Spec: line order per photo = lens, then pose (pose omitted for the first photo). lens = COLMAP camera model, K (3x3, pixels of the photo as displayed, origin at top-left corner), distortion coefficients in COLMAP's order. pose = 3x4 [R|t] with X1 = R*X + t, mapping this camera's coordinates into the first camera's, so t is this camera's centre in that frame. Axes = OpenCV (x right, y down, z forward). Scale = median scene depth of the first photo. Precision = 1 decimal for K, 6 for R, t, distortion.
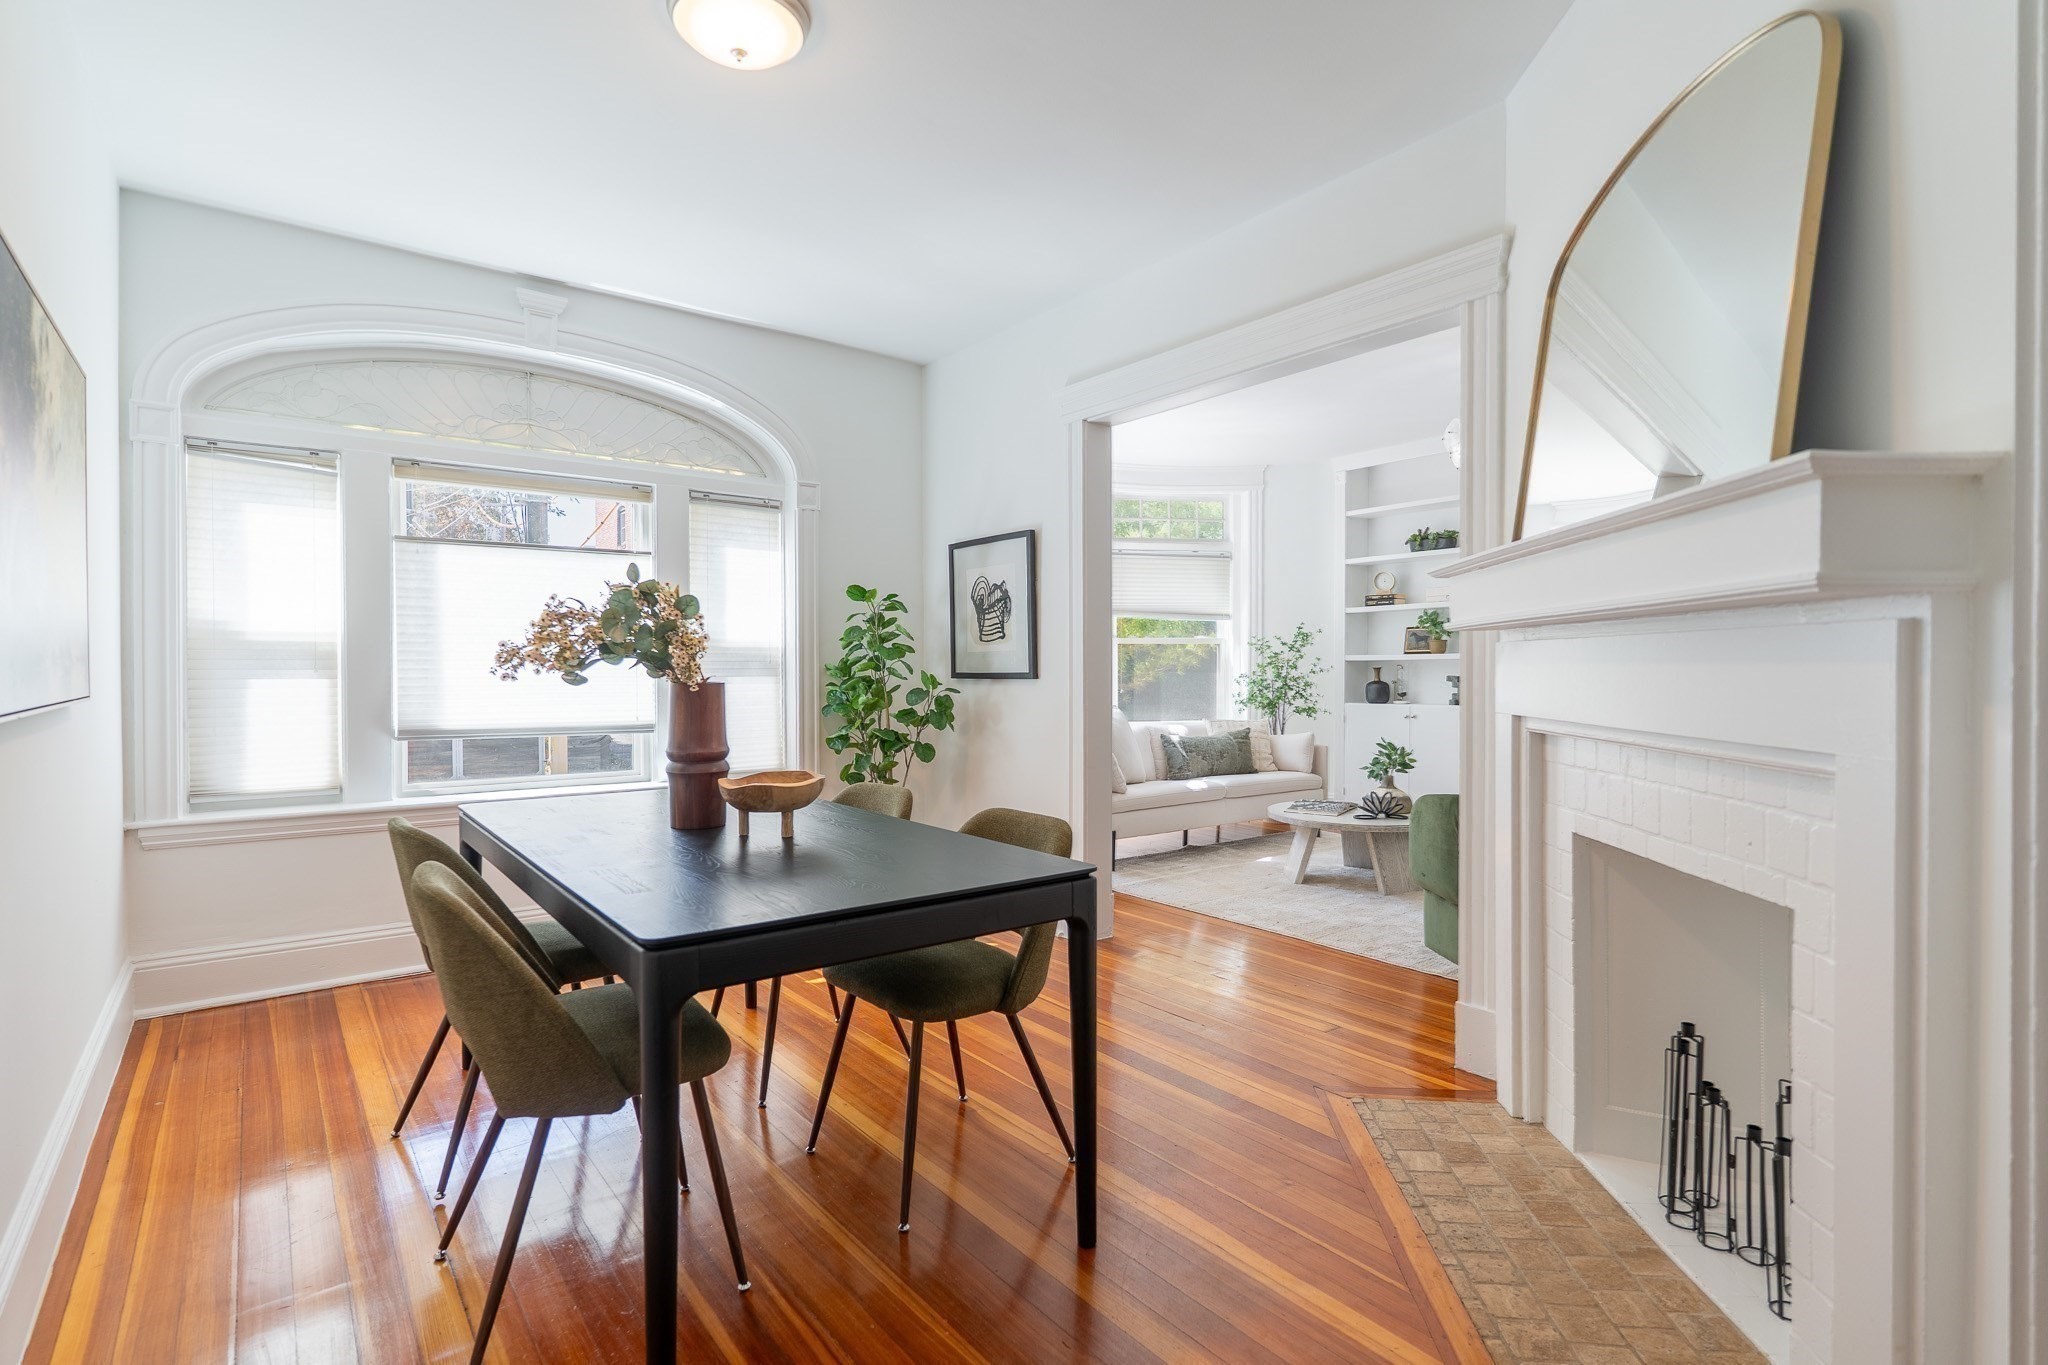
lens RADIAL K [[988.6, 0, 1024.0], [0, 988.6, 682.5], [0, 0, 1]] dist [0.005236, 0.000559]
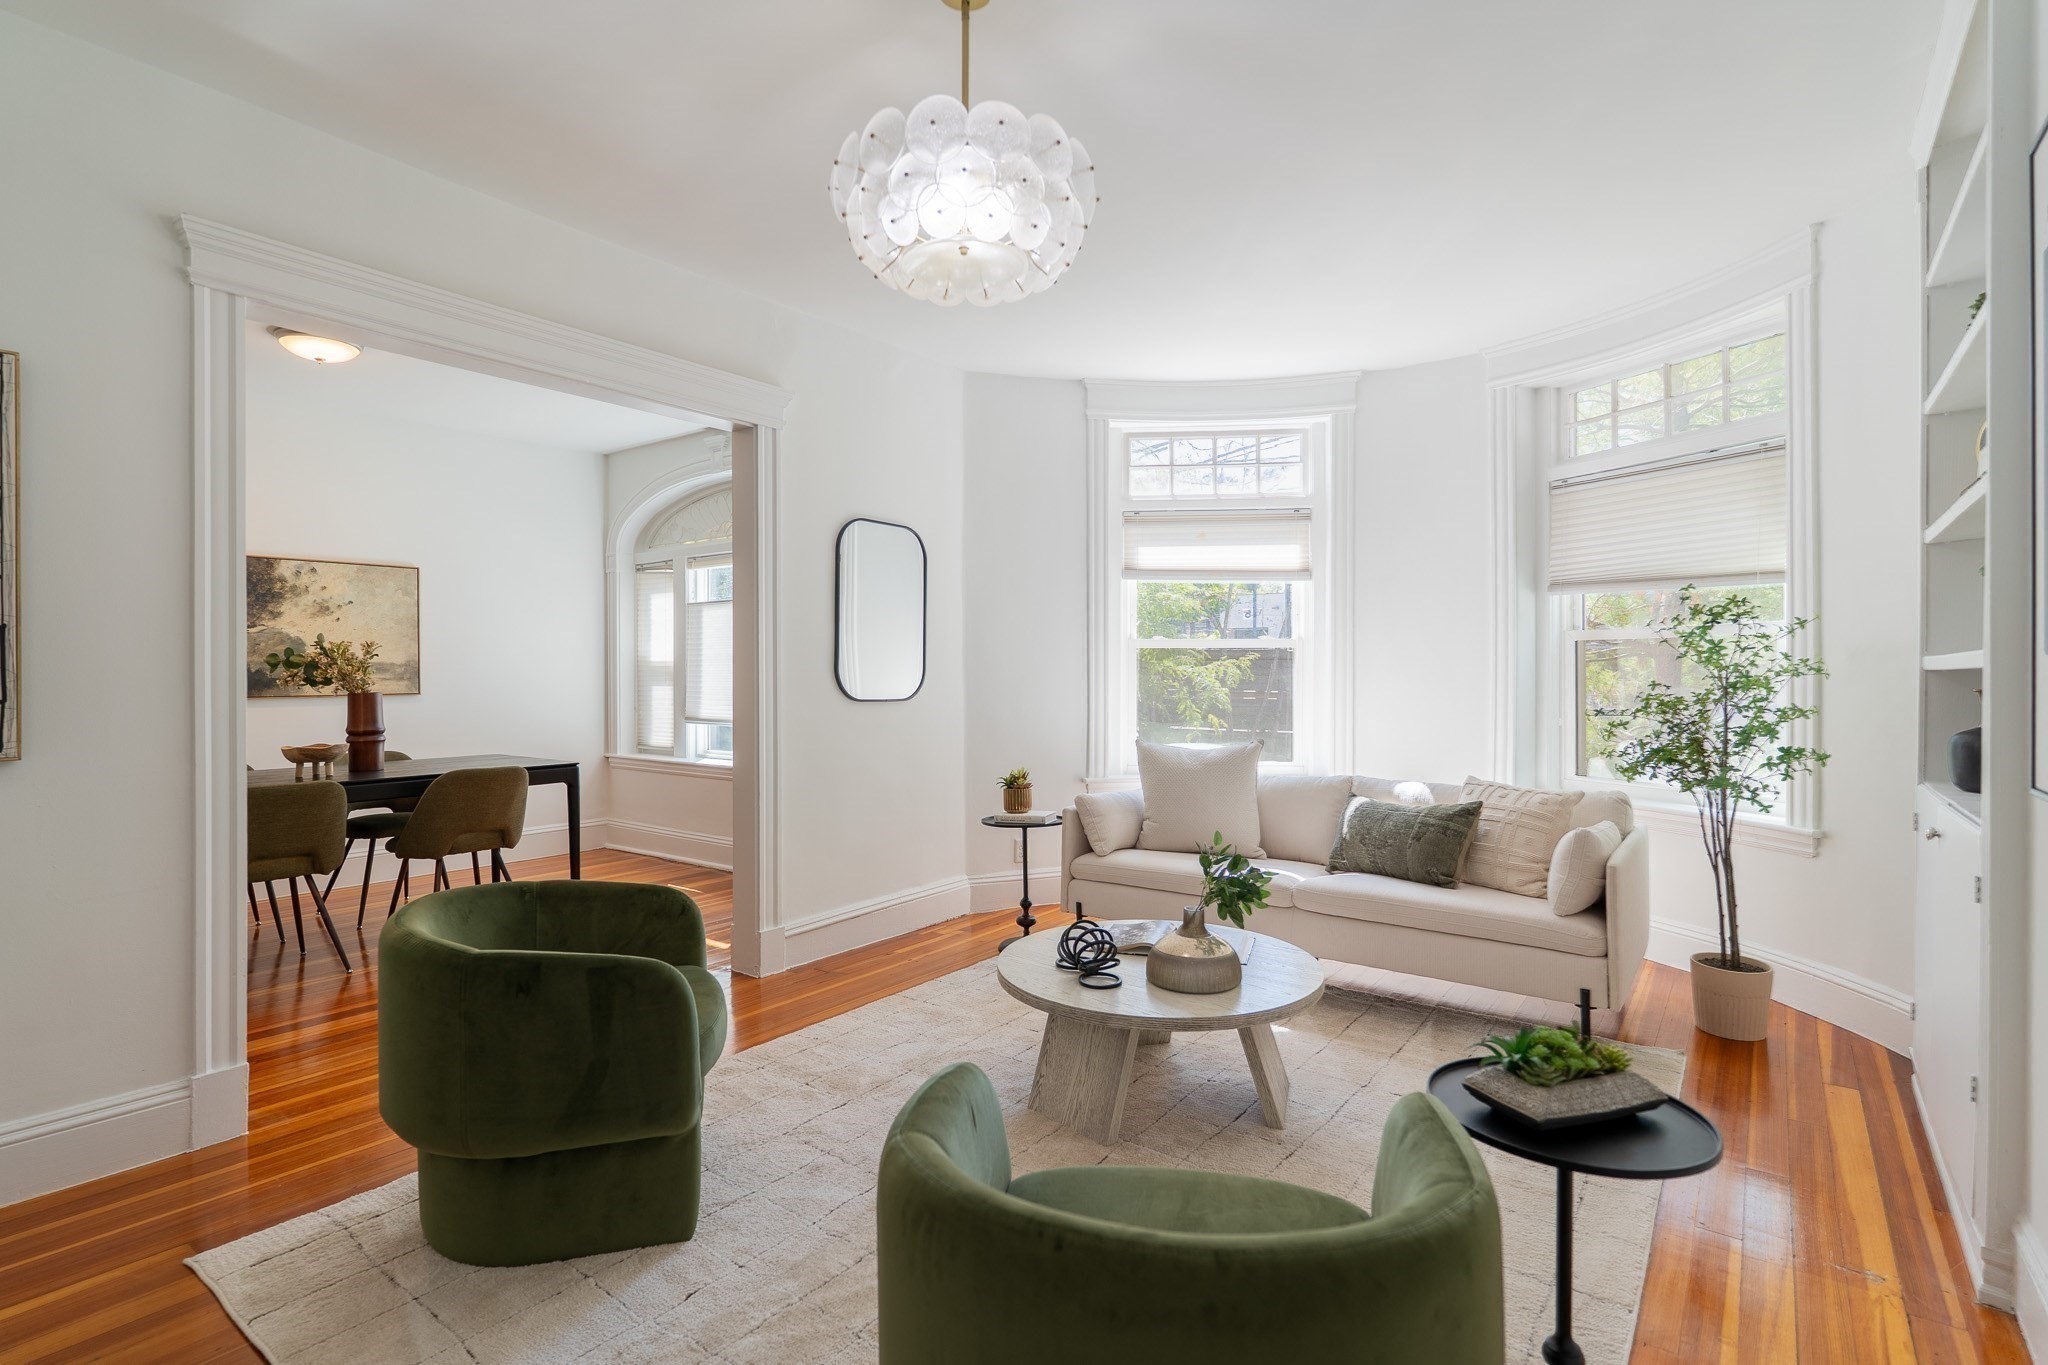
lens RADIAL K [[988.6, 0, 1024.0], [0, 988.6, 682.5], [0, 0, 1]] dist [0.005236, 0.000559]
pose [[0.256724, 0.008337, -0.966449, 0.614105], [-0.010669, 0.999926, 0.005792, -0.014468], [0.966426, 0.008824, 0.256794, 0.593897]]
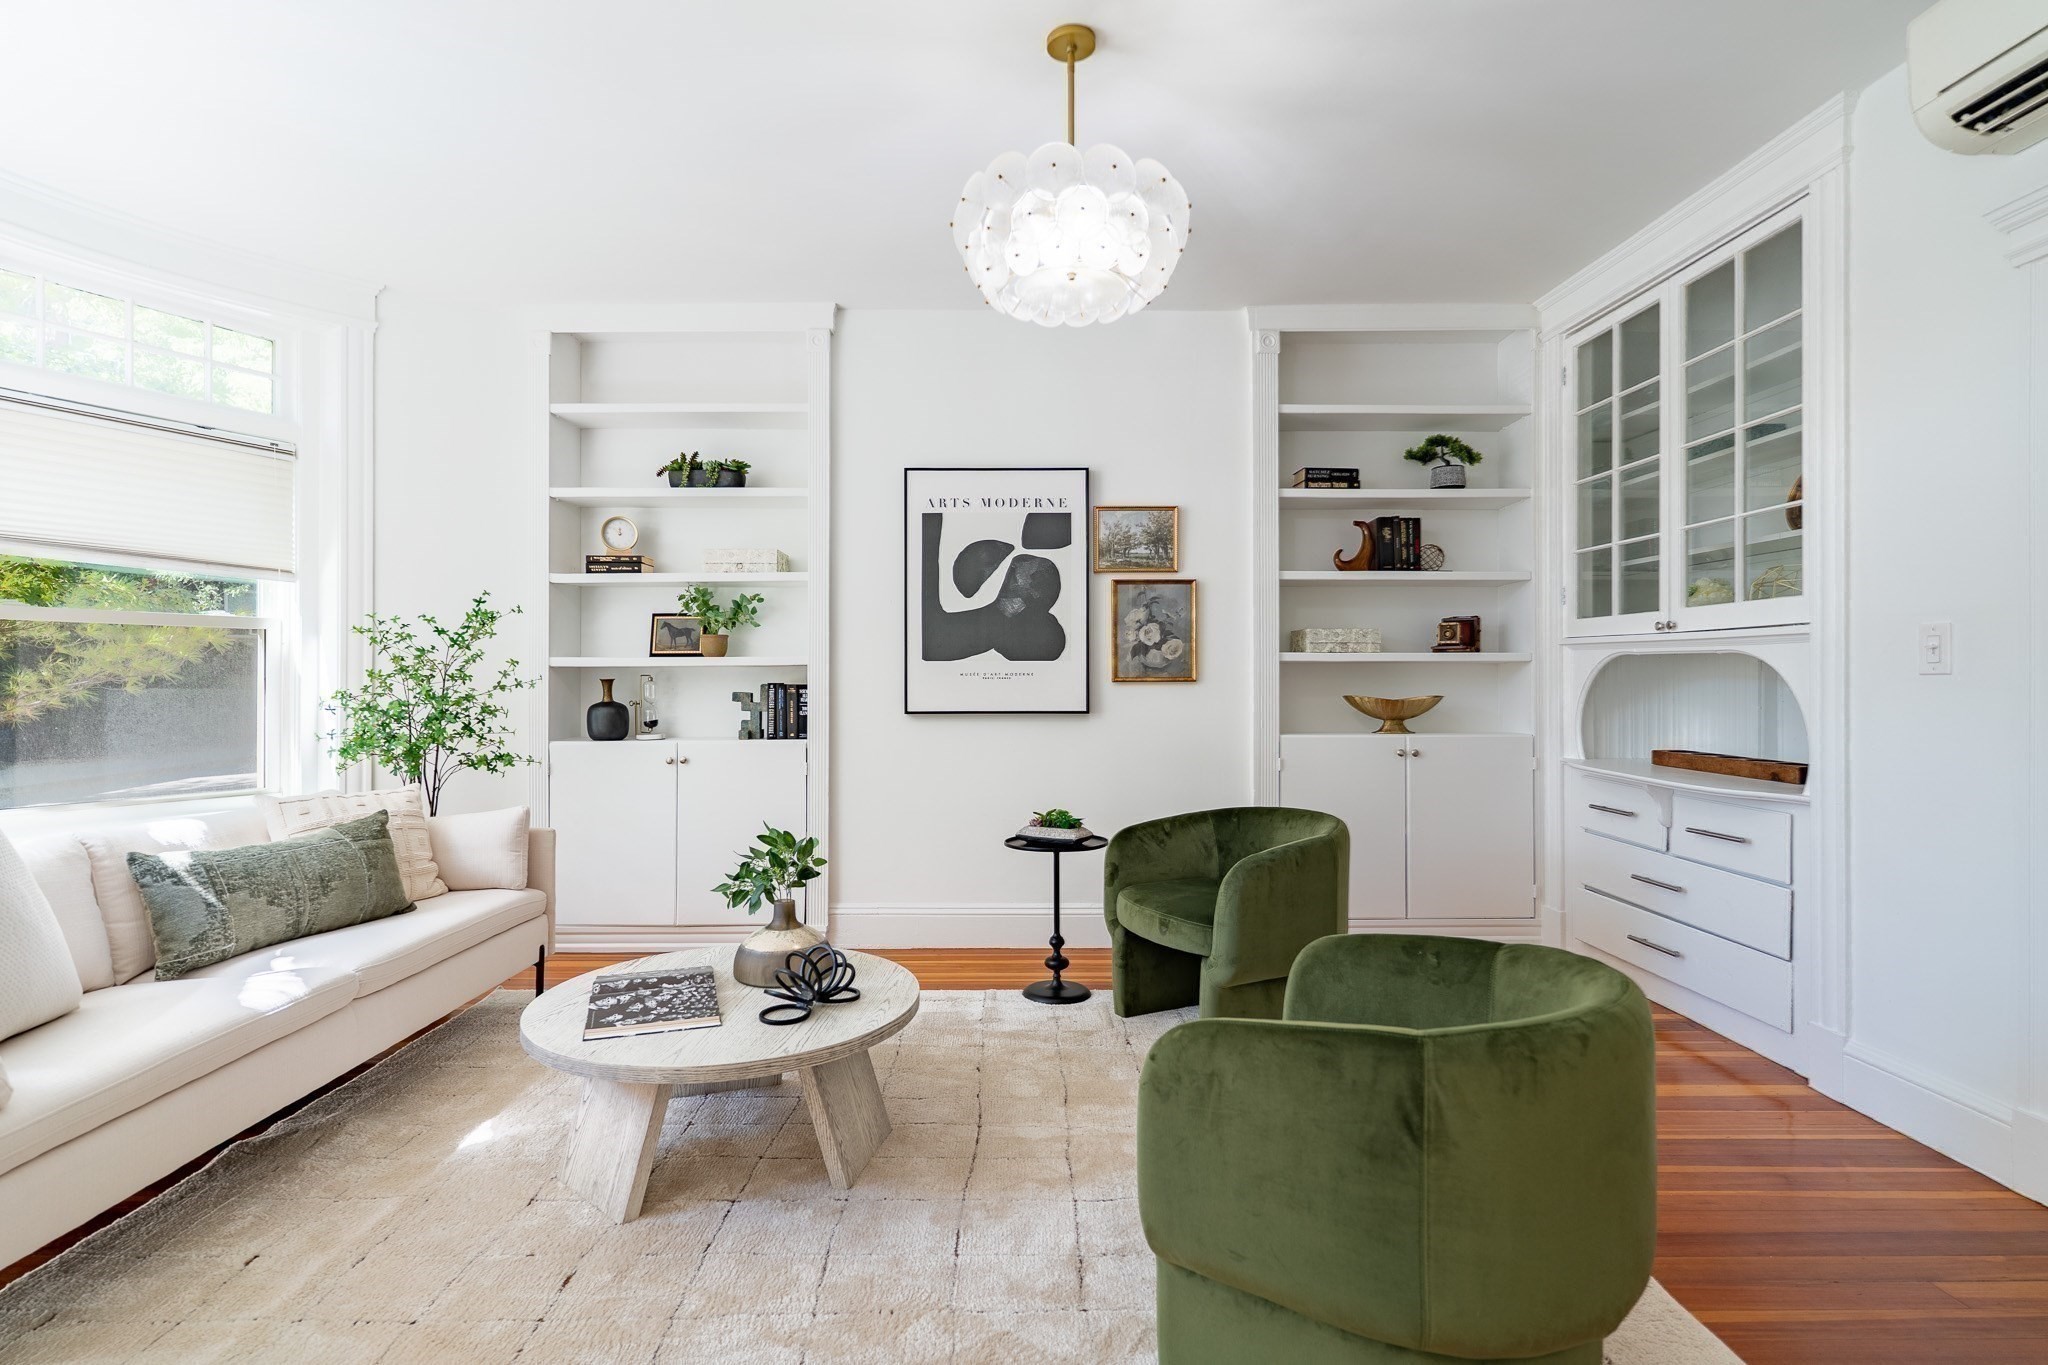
lens RADIAL K [[988.6, 0, 1024.0], [0, 988.6, 682.5], [0, 0, 1]] dist [0.005236, 0.000559]
pose [[0.607080, 0.000675, 0.794640, 0.041488], [0.011792, 0.999882, -0.009857, -0.004469], [-0.794553, 0.015354, 0.607000, 0.456975]]
